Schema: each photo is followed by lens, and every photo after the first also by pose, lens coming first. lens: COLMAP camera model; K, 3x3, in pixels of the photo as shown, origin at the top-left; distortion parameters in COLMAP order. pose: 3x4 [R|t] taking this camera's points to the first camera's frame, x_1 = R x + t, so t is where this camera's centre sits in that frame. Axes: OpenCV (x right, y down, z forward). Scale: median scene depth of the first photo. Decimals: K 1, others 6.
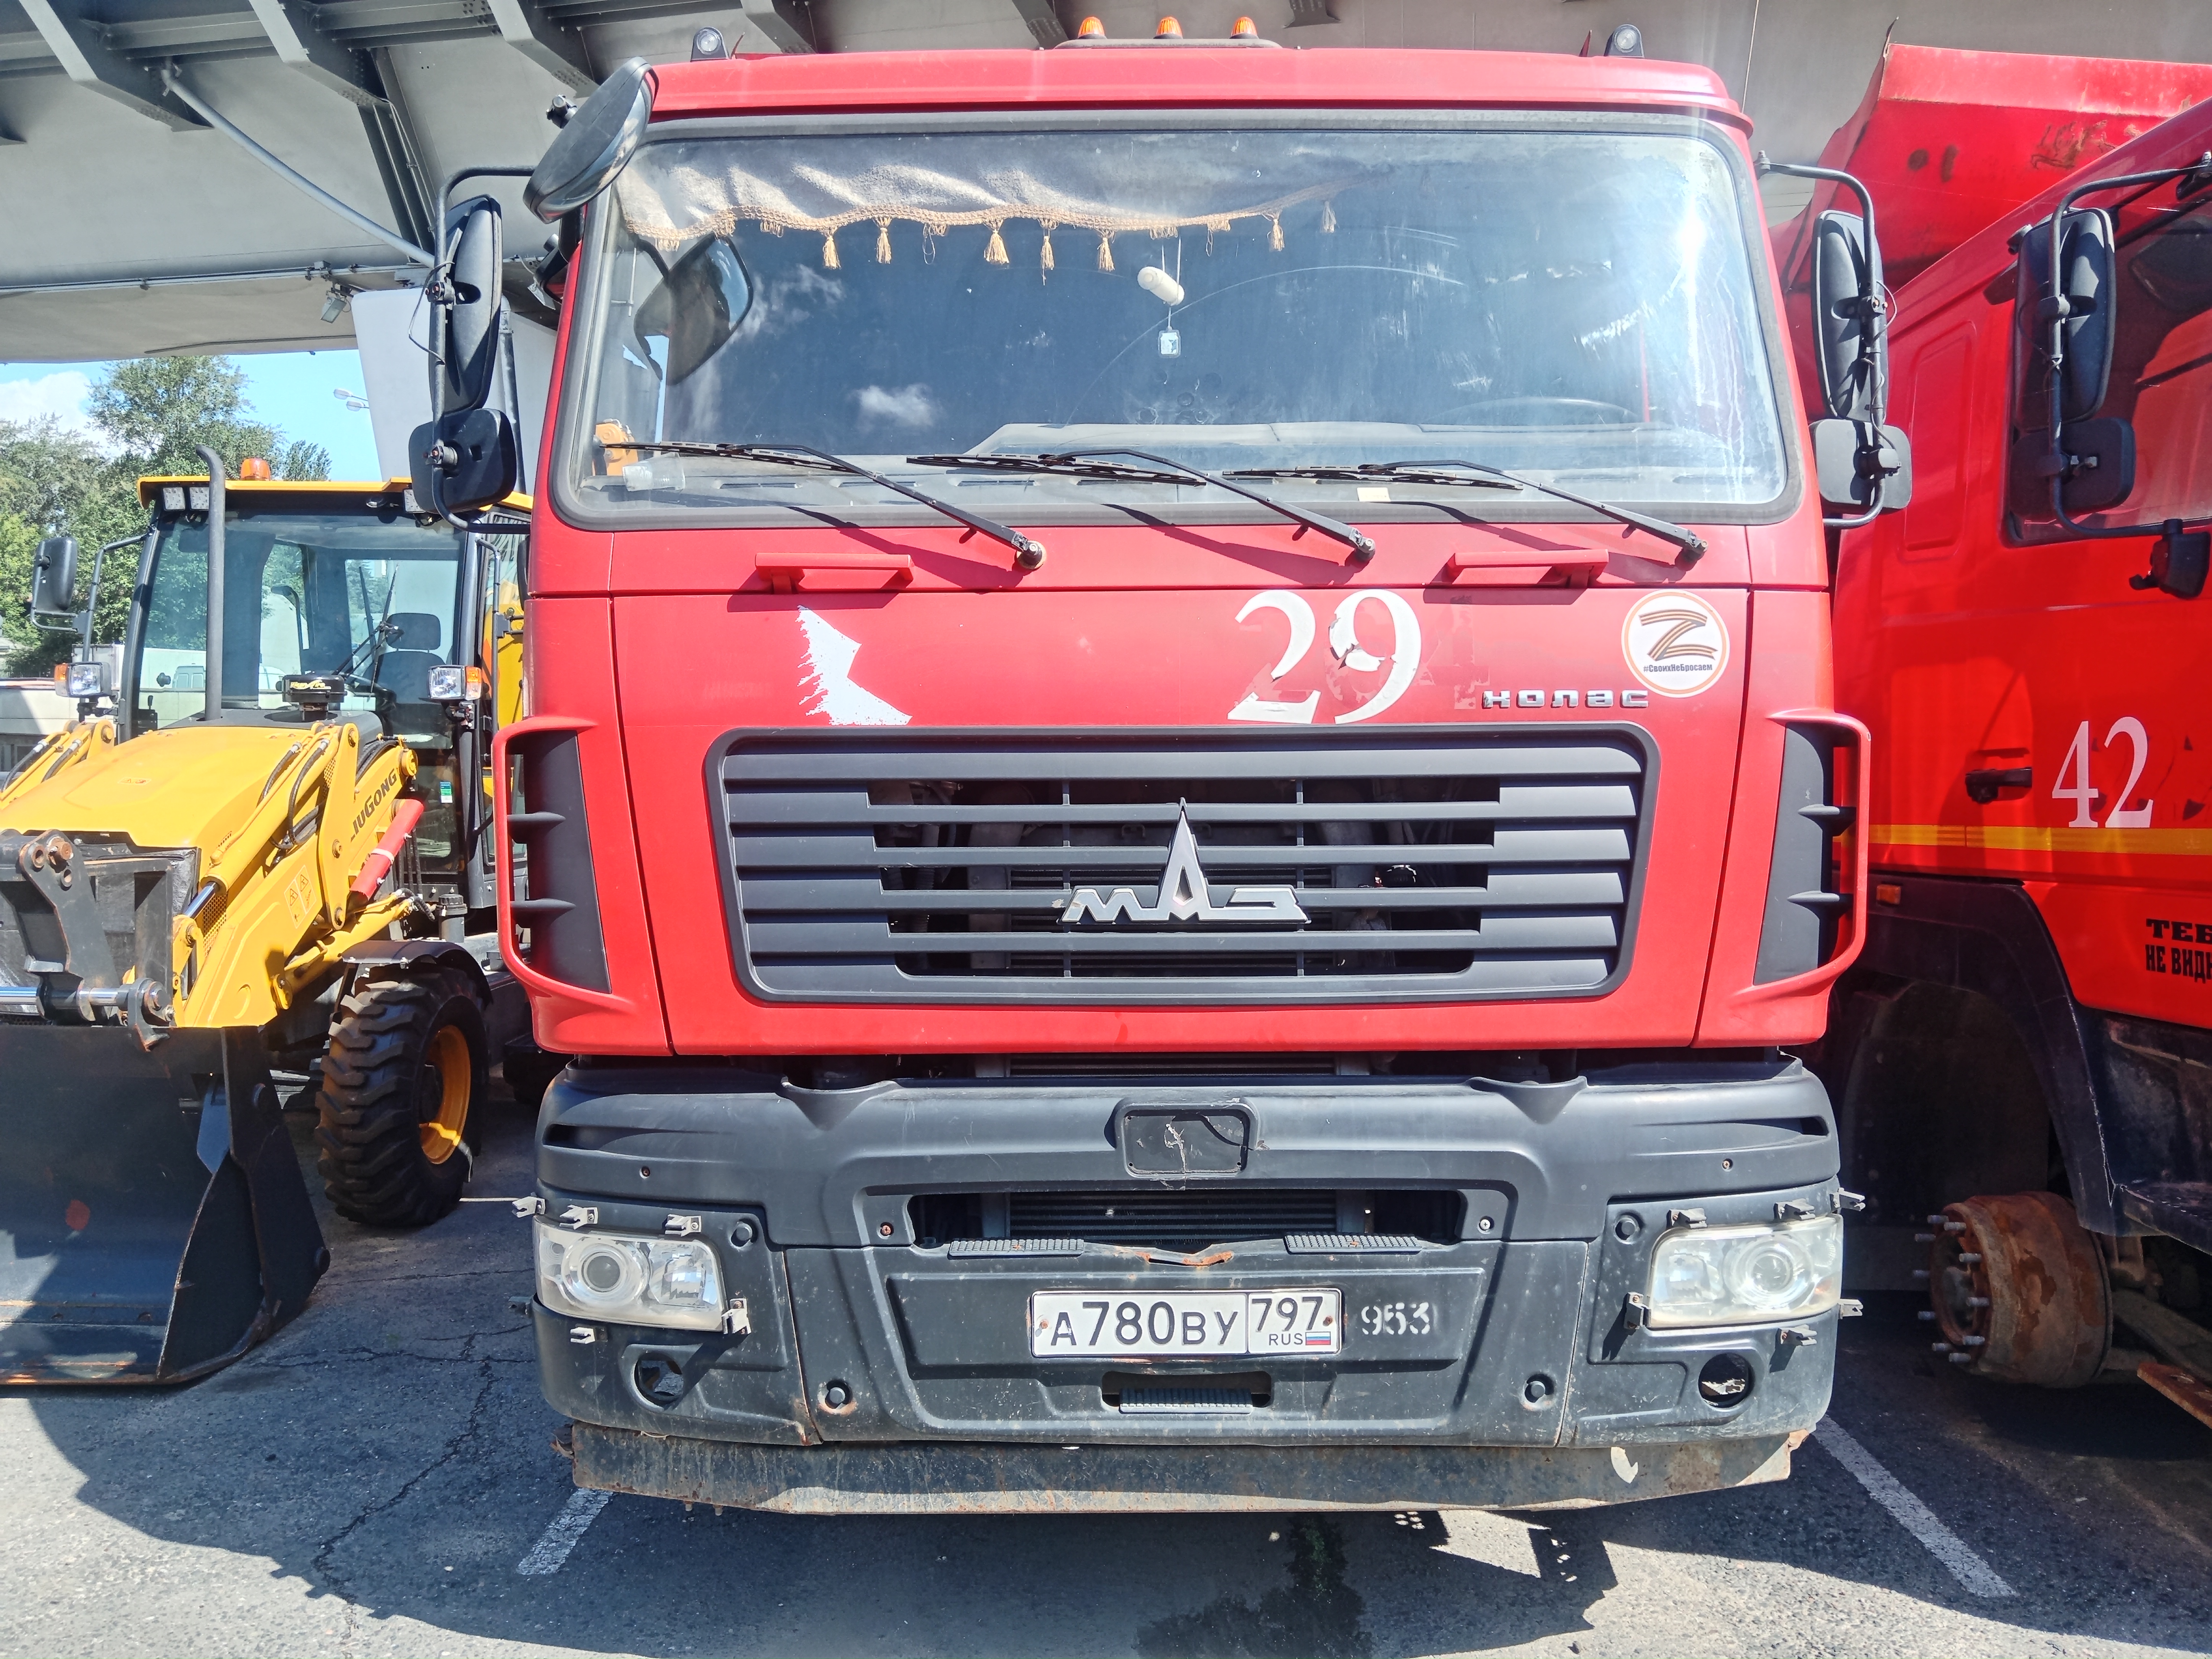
lens RADIAL K [[1739.9, 0, 1115.5], [0, 1739.9, 833.2], [0, 0, 1]] dist [-0.019717, 0.027818]
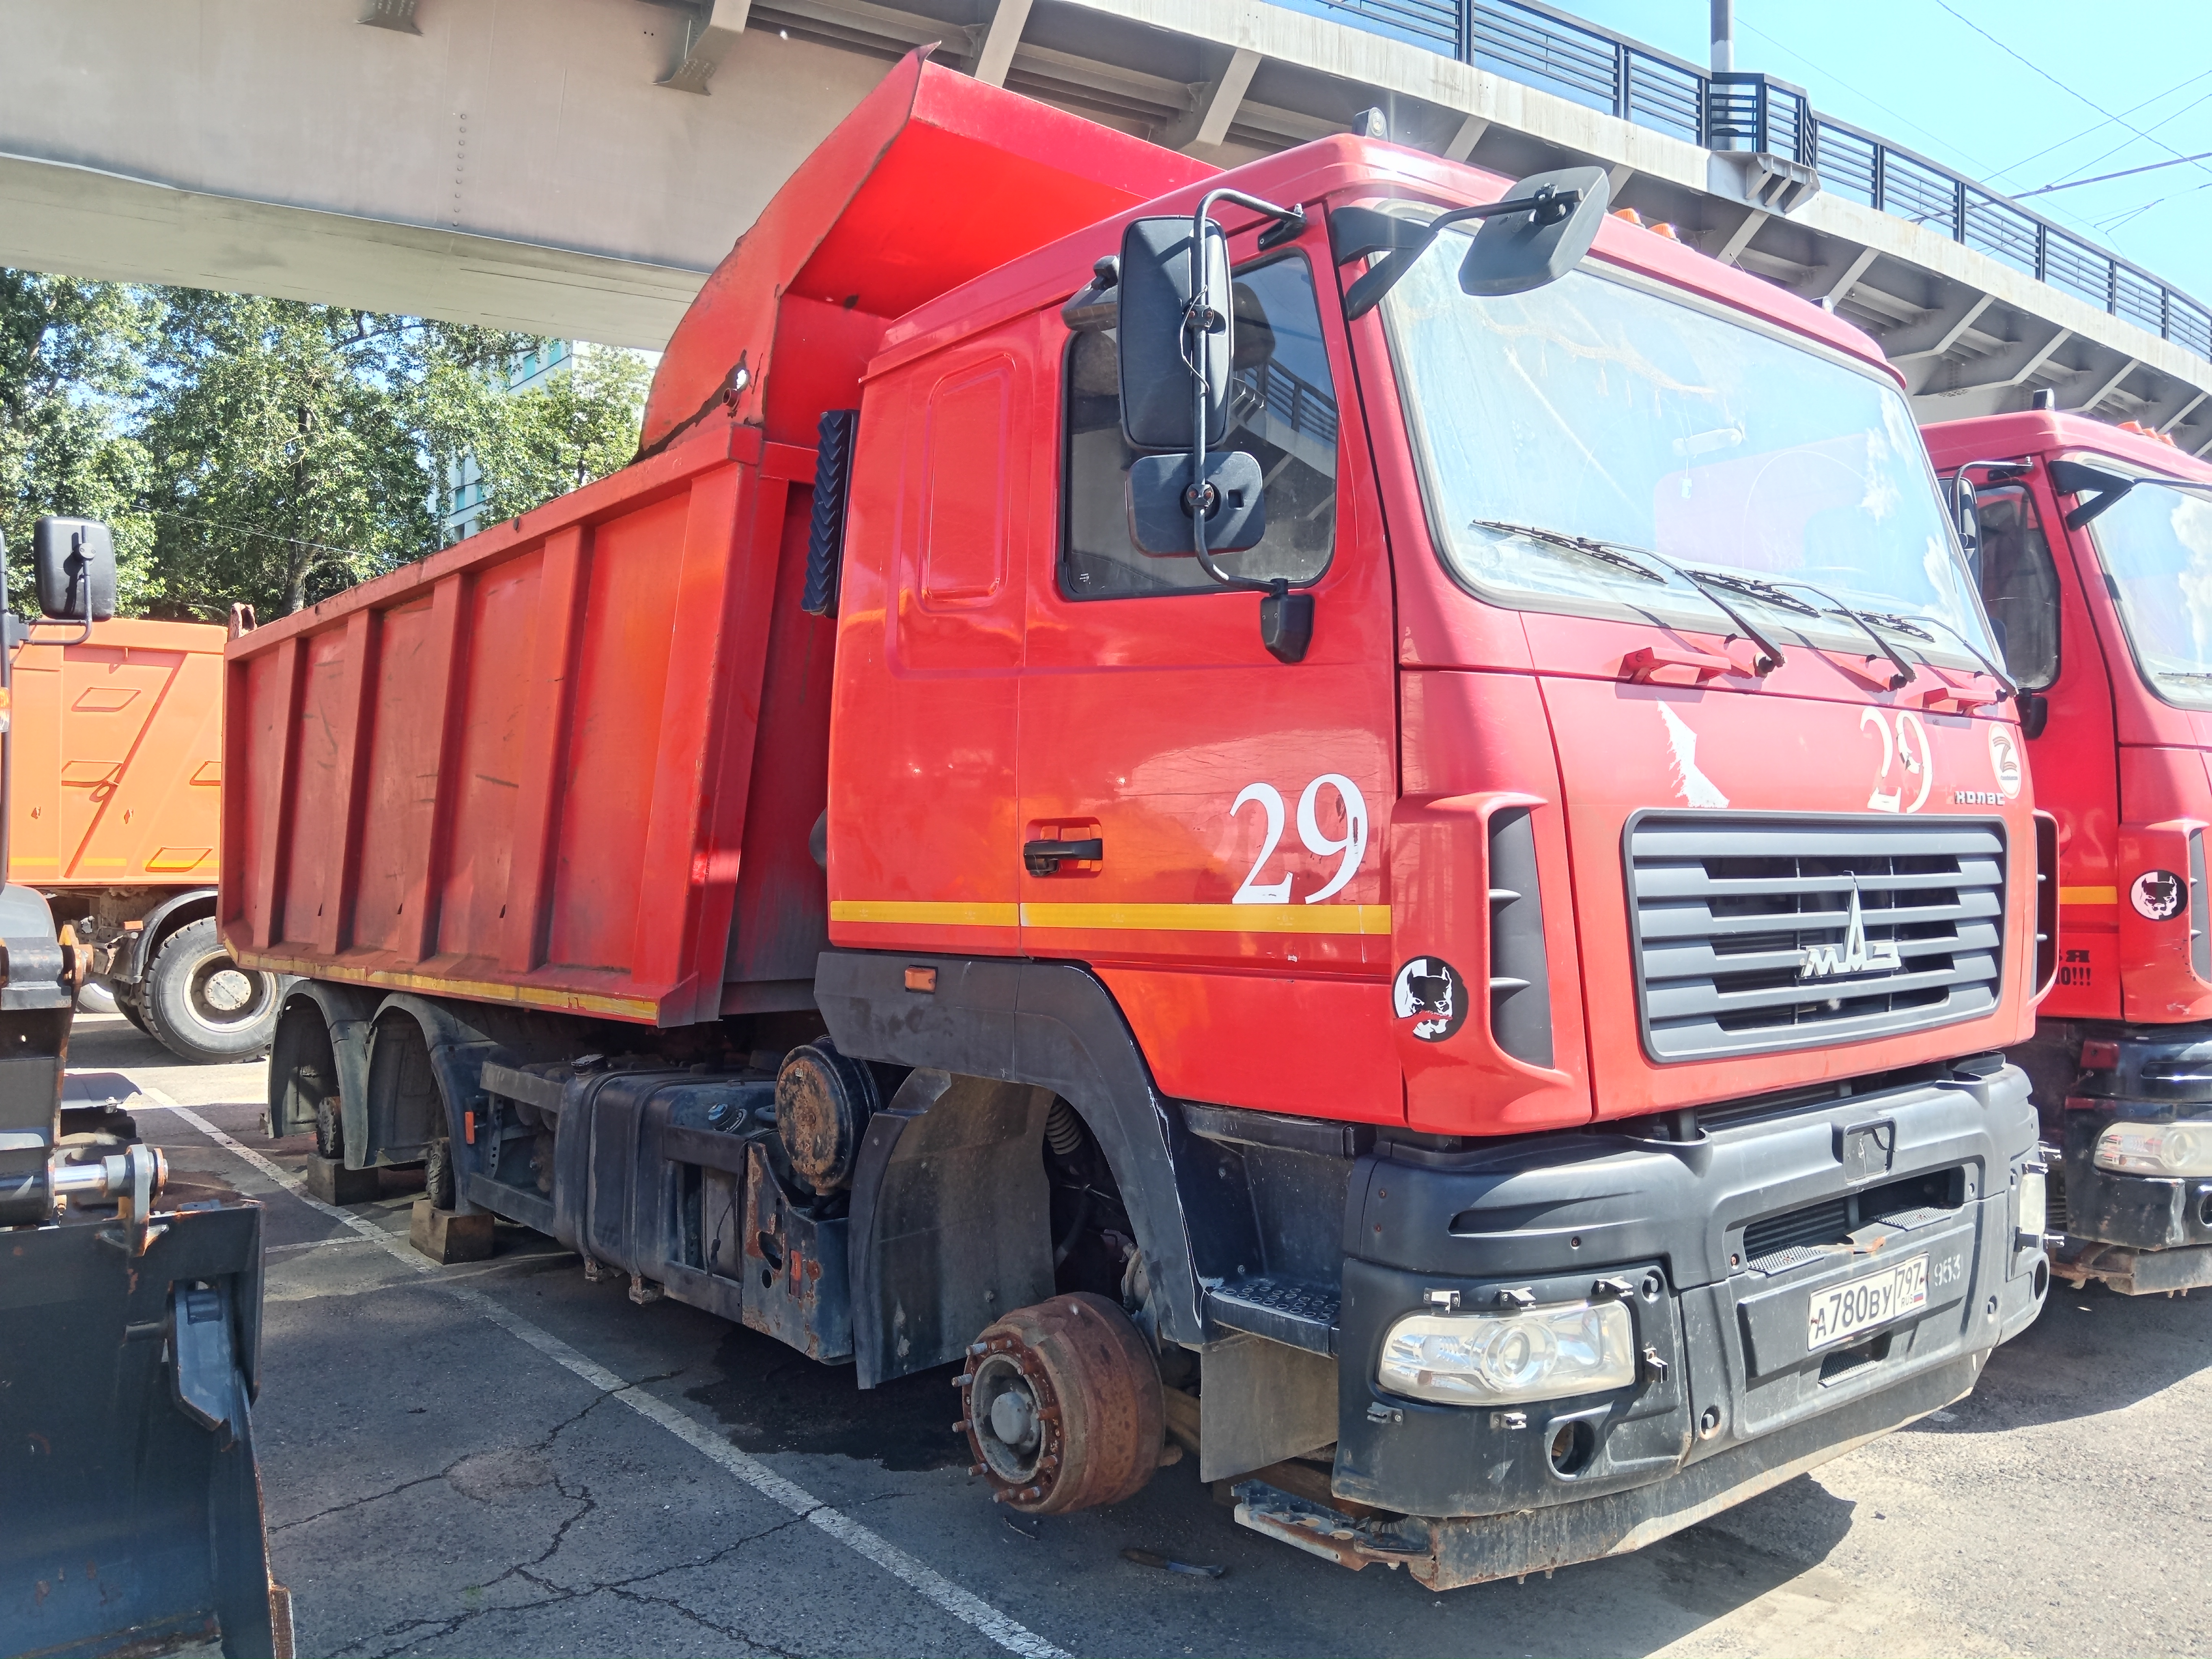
lens RADIAL K [[1739.9, 0, 1108.3], [0, 1739.9, 830.7], [0, 0, 1]] dist [-0.019717, 0.027818]
pose [[0.765847, 0.010841, 0.642932, -1.151571], [0.014143, 0.999332, -0.033698, -0.015223], [-0.642868, 0.034901, 0.765182, 0.395846]]
